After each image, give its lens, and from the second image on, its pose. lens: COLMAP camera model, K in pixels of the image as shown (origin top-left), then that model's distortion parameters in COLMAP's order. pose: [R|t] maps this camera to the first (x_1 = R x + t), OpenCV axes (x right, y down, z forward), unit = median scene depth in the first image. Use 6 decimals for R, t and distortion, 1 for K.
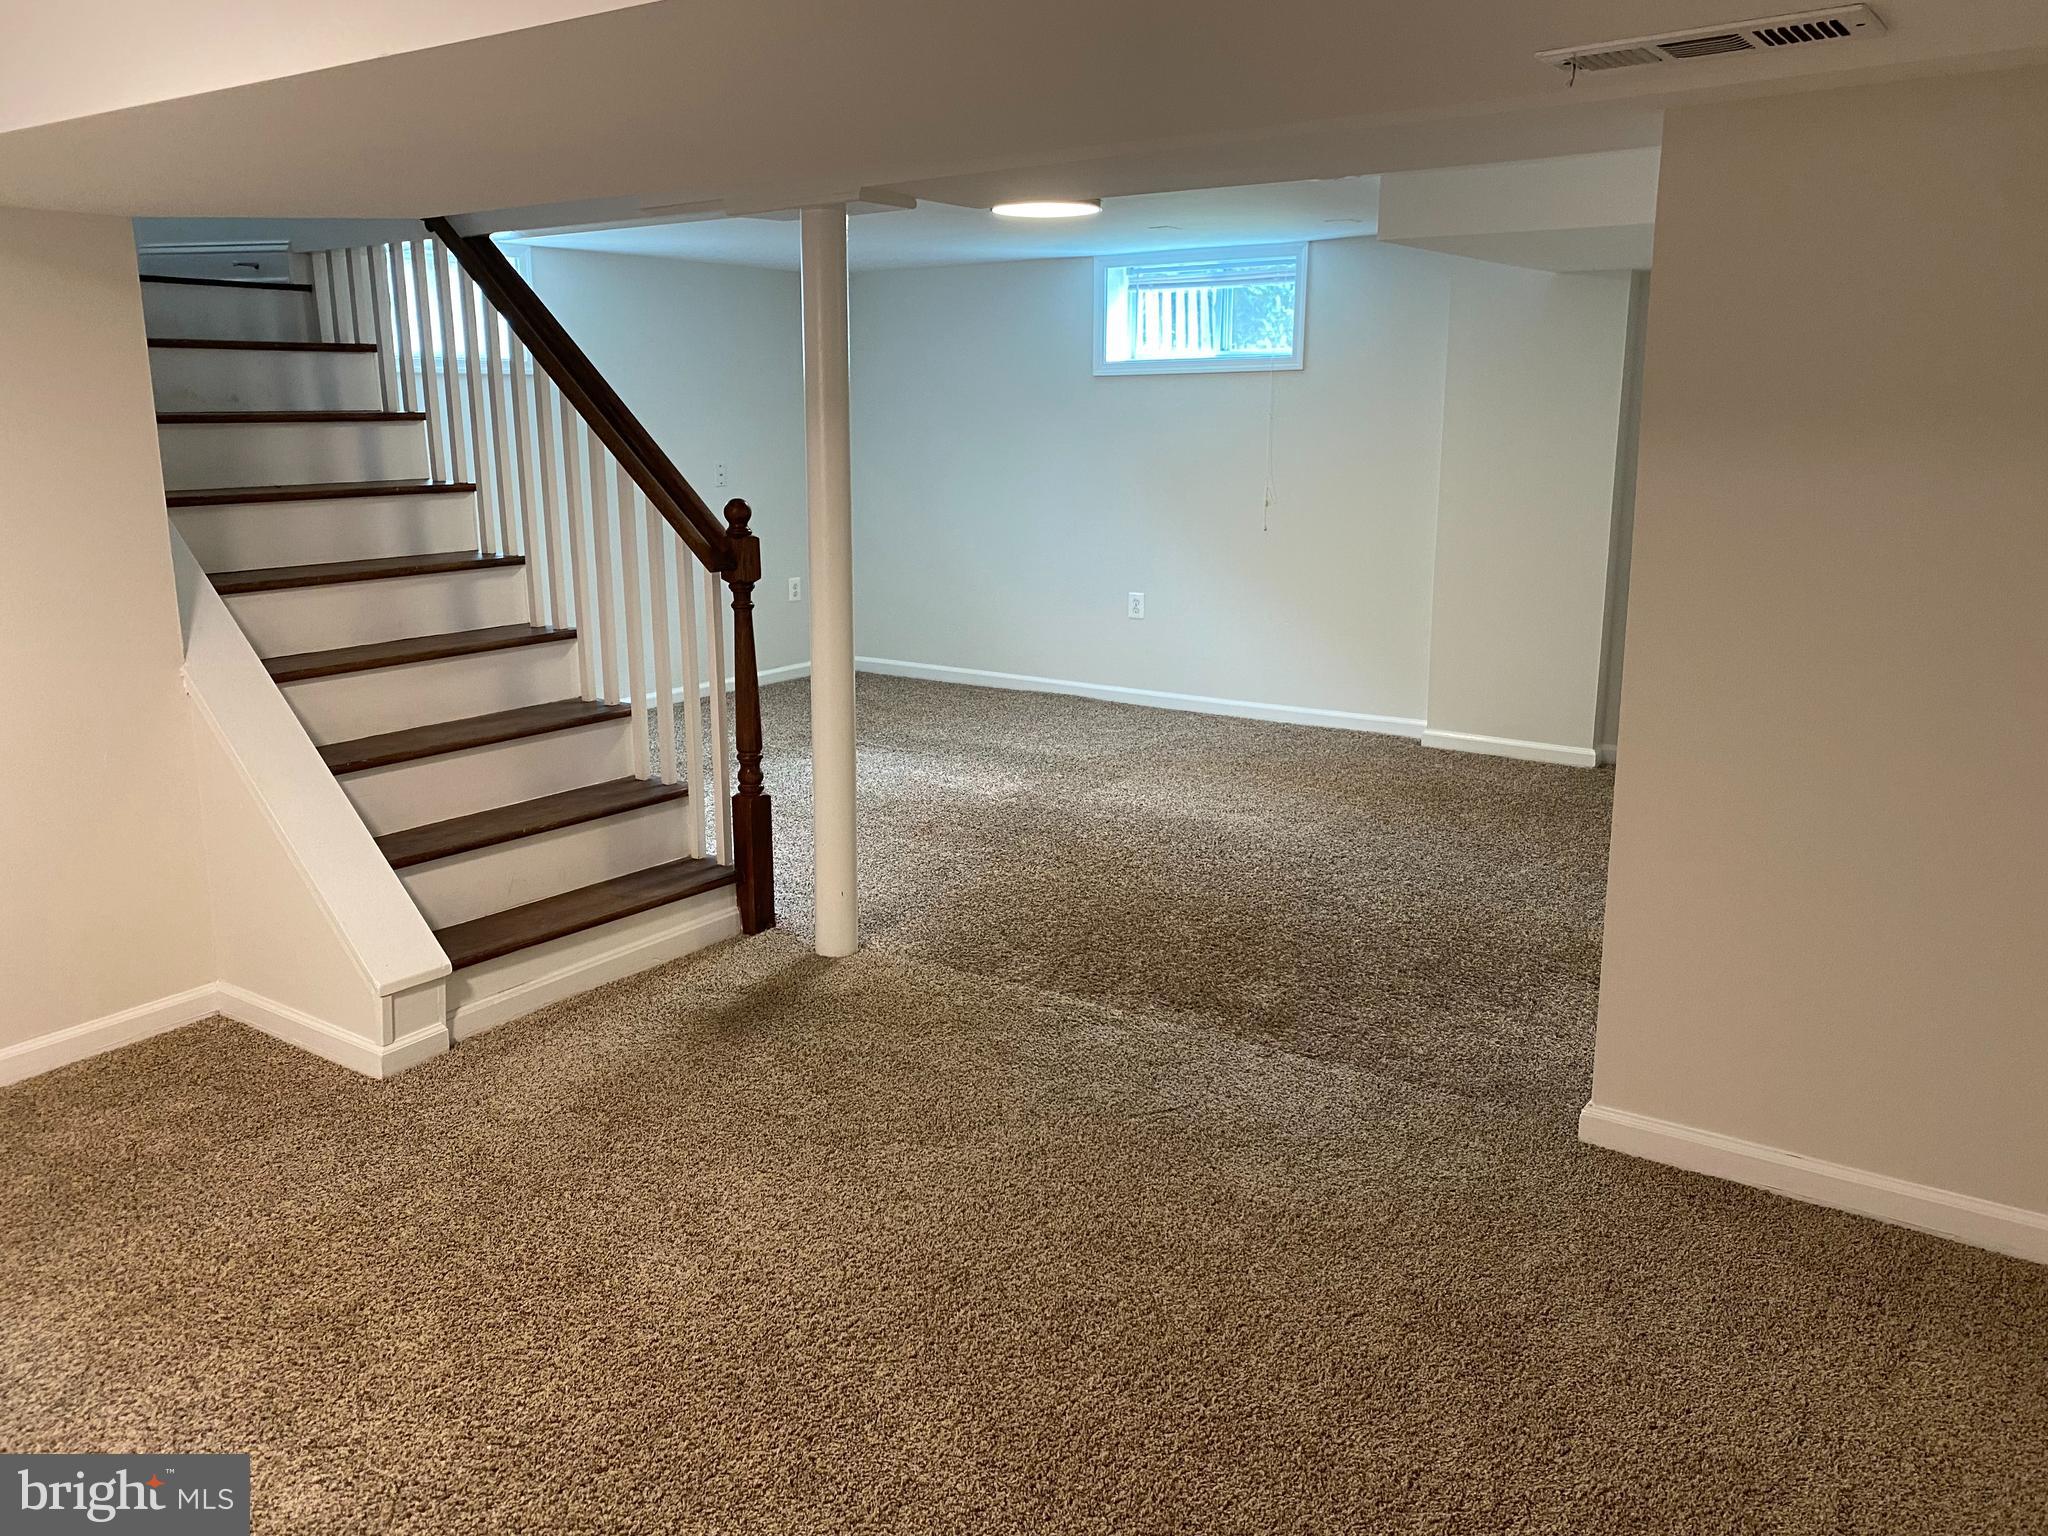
lens RADIAL K [[1565.4, 0, 1020.3], [0, 1565.4, 776.2], [0, 0, 1]] dist [-0.011599, -0.033360]
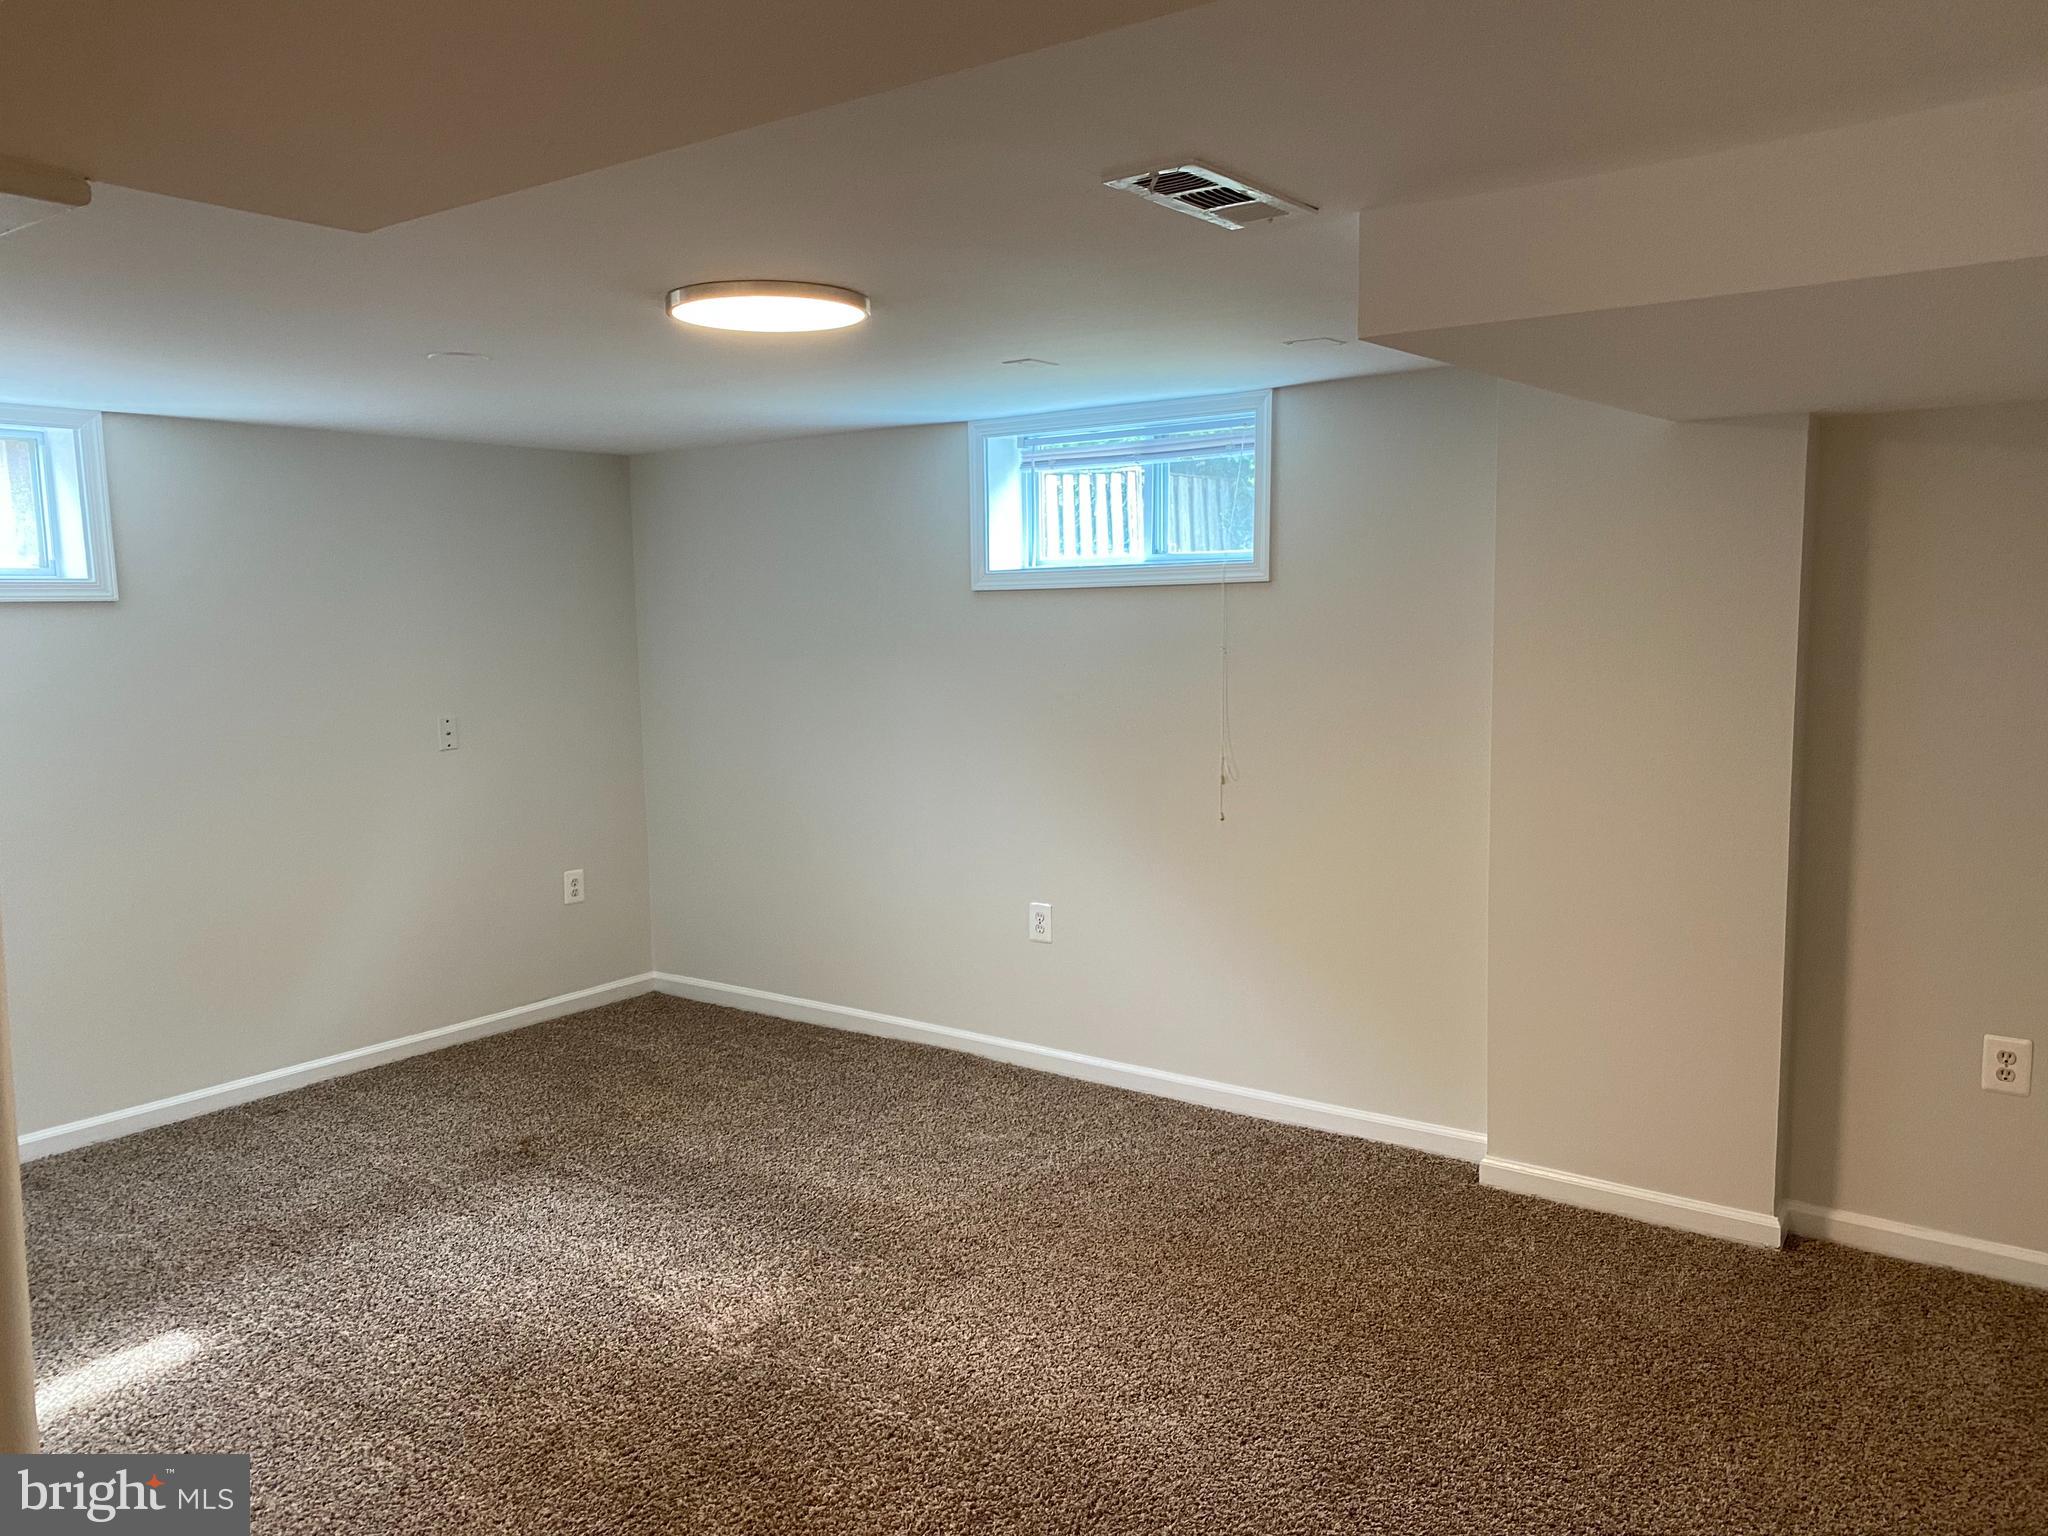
lens RADIAL K [[1565.4, 0, 1021.8], [0, 1565.4, 763.9], [0, 0, 1]] dist [-0.011599, -0.033360]
pose [[0.999834, -0.007161, -0.016759, 0.083930], [0.004927, 0.991540, -0.129710, -0.096487], [0.017546, 0.129606, 0.991410, 0.347403]]
